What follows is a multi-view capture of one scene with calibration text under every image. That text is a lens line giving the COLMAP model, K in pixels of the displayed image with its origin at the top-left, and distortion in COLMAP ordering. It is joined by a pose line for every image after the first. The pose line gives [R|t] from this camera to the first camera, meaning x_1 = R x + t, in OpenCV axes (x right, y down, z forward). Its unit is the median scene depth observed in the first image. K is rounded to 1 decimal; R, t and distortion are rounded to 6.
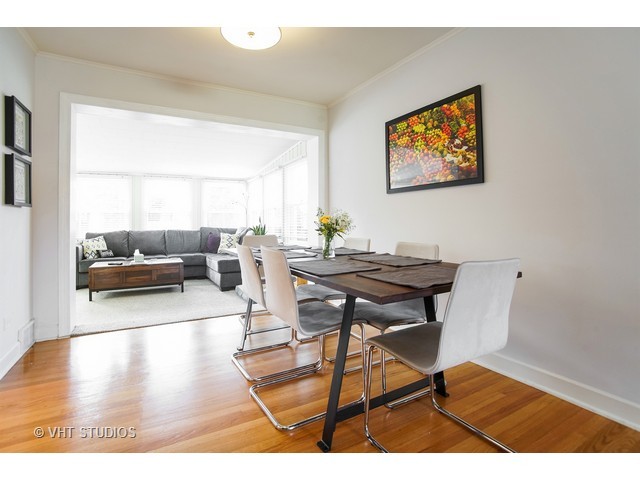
lens RADIAL K [[325.0, 0, 320.2], [0, 325.0, 216.9], [0, 0, 1]] dist [-0.035576, 0.000127]
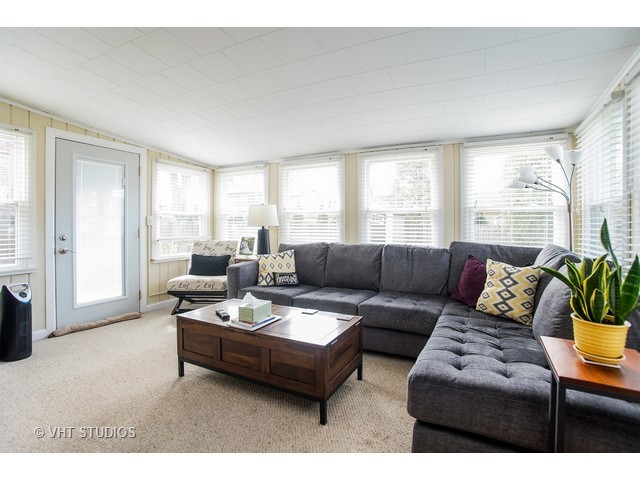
lens RADIAL K [[311.8, 0, 318.2], [0, 311.8, 225.3], [0, 0, 1]] dist [-0.033844, 0.000275]
pose [[0.559437, 0.008089, -0.828833, -0.126152], [0.004750, 0.999905, 0.012964, 0.000519], [0.828859, -0.011189, 0.559345, 0.723887]]
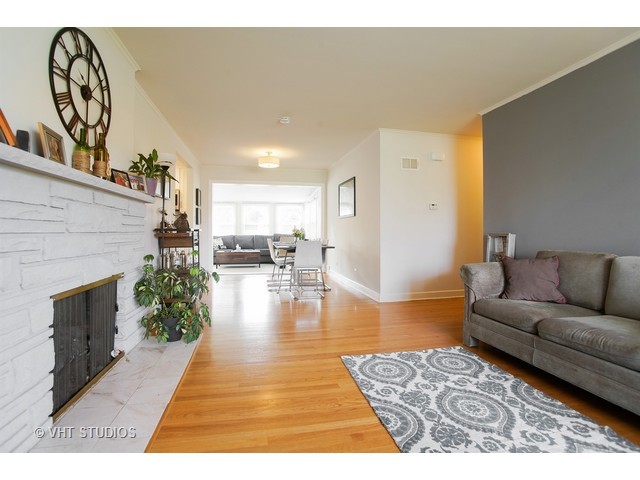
lens RADIAL K [[311.8, 0, 318.2], [0, 311.8, 225.3], [0, 0, 1]] dist [-0.033844, 0.000275]
pose [[0.960491, 0.000579, -0.278309, 0.353180], [-0.001700, 0.999991, -0.003787, -0.005207], [0.278305, 0.004111, 0.960484, -0.563500]]
